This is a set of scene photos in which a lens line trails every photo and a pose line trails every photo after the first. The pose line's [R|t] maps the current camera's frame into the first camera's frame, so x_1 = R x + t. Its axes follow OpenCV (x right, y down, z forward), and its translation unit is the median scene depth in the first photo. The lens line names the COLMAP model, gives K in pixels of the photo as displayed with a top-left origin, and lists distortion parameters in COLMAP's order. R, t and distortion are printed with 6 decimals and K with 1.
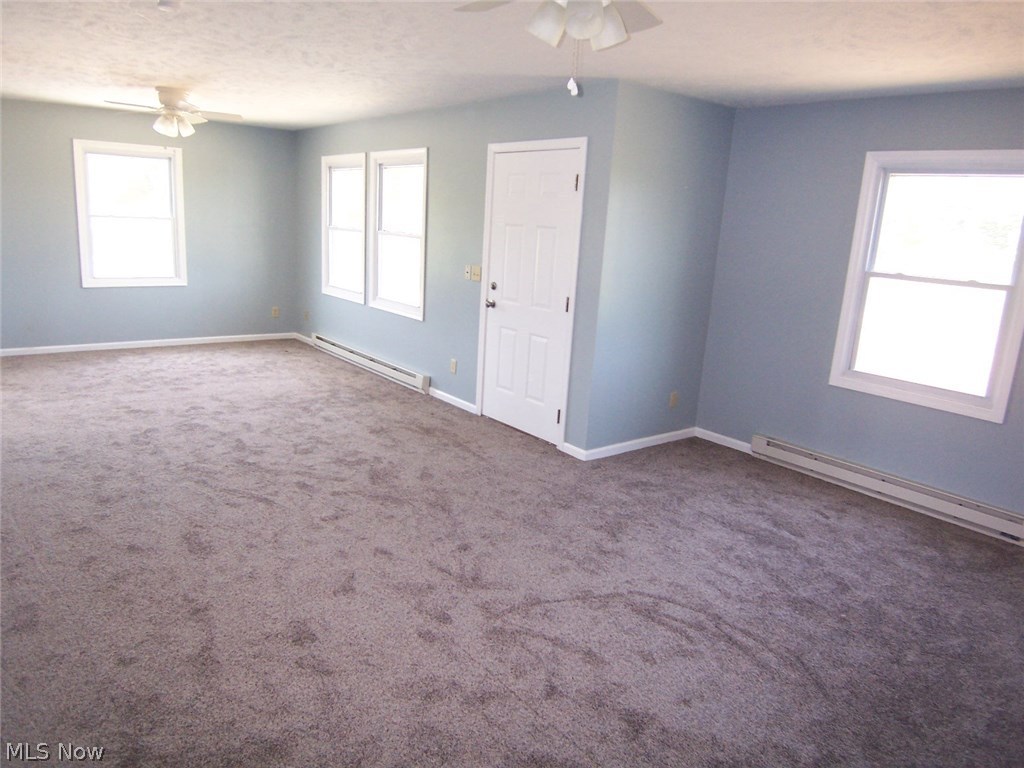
lens RADIAL K [[679.9, 0, 513.0], [0, 679.9, 407.3], [0, 0, 1]] dist [-0.002717, -0.061474]
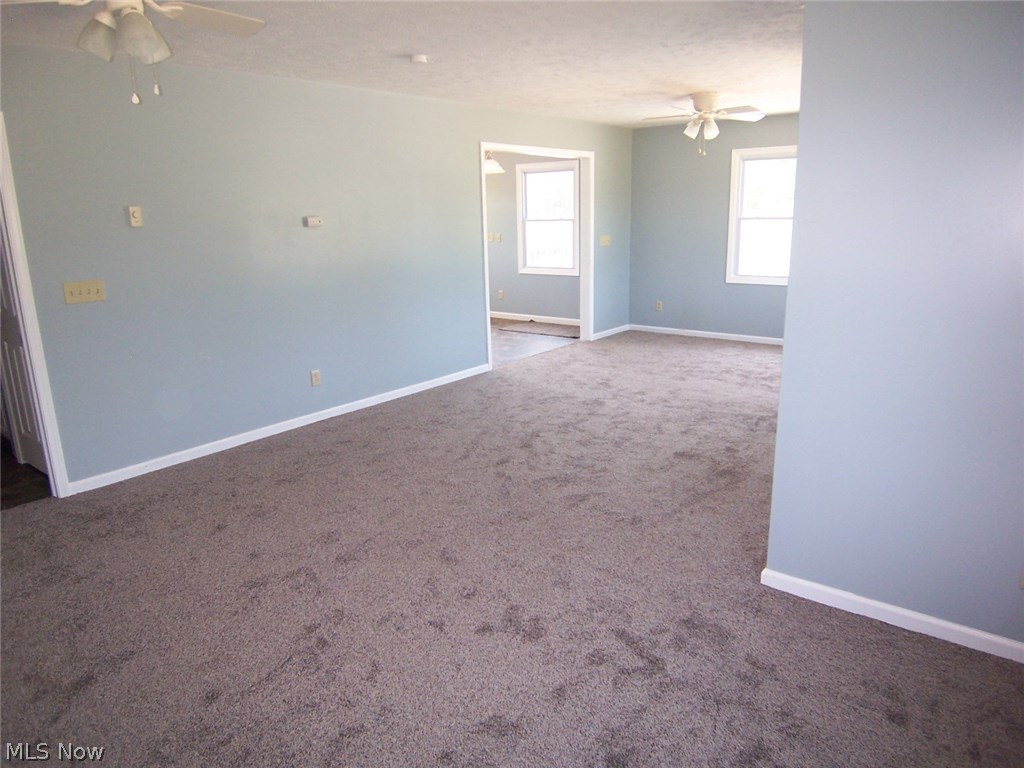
lens RADIAL K [[691.8, 0, 512.0], [0, 691.8, 384.0], [0, 0, 1]] dist [-0.002918, -0.059165]
pose [[0.211597, 0.175143, -0.961536, 0.607633], [-0.221529, 0.966802, 0.127352, -0.119971], [0.951920, 0.186061, 0.243371, 0.594661]]
